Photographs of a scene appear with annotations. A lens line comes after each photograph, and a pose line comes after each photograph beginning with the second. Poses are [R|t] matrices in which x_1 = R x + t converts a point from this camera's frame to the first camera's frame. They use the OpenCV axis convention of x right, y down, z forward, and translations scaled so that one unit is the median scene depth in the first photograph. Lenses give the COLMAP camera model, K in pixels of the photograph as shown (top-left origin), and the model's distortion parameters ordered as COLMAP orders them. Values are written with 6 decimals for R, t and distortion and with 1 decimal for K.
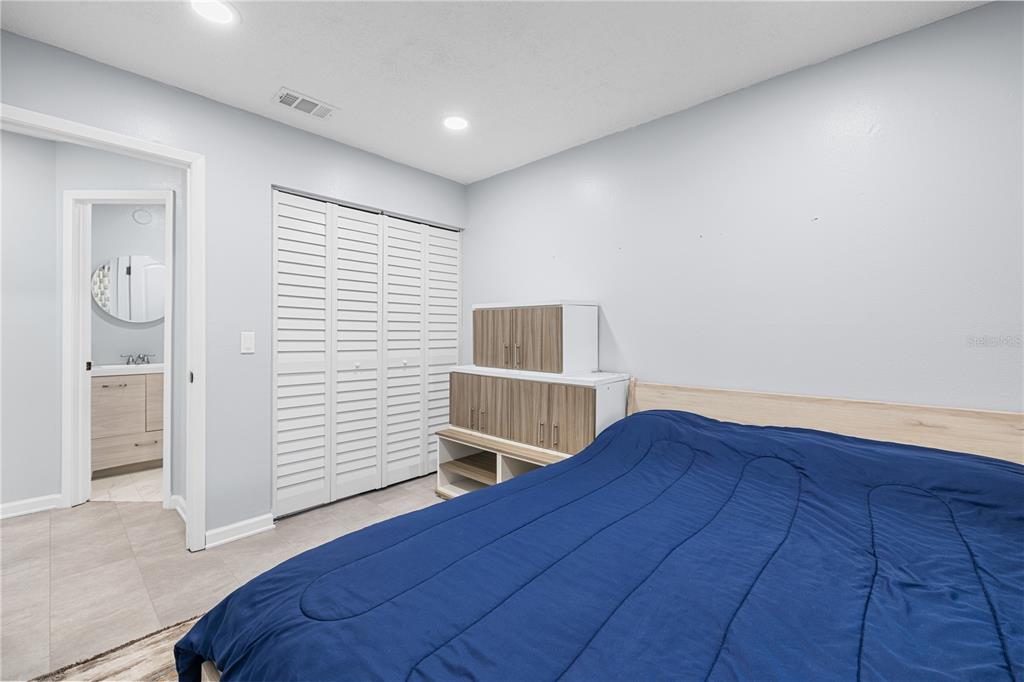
lens RADIAL K [[427.3, 0, 511.8], [0, 427.3, 334.7], [0, 0, 1]] dist [0.000967, 0.000401]
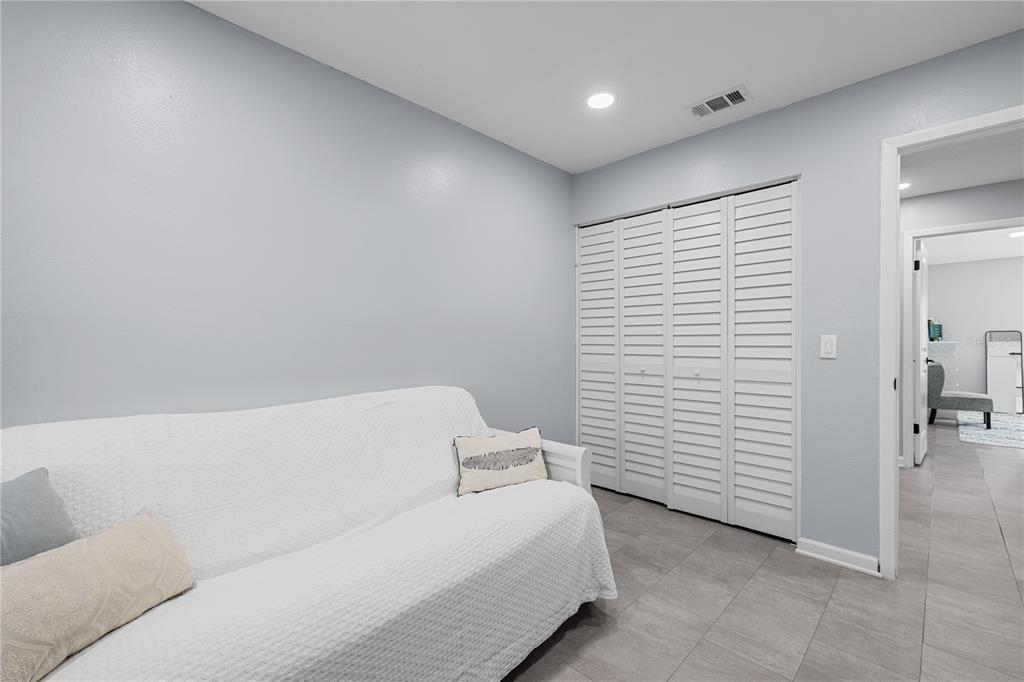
lens RADIAL K [[427.3, 0, 511.8], [0, 427.3, 334.7], [0, 0, 1]] dist [0.000967, 0.000401]
pose [[-0.029404, 0.003122, -0.999563, 0.594112], [-0.007442, 0.999967, 0.003342, -0.010216], [0.999540, 0.007537, -0.029380, 0.660115]]
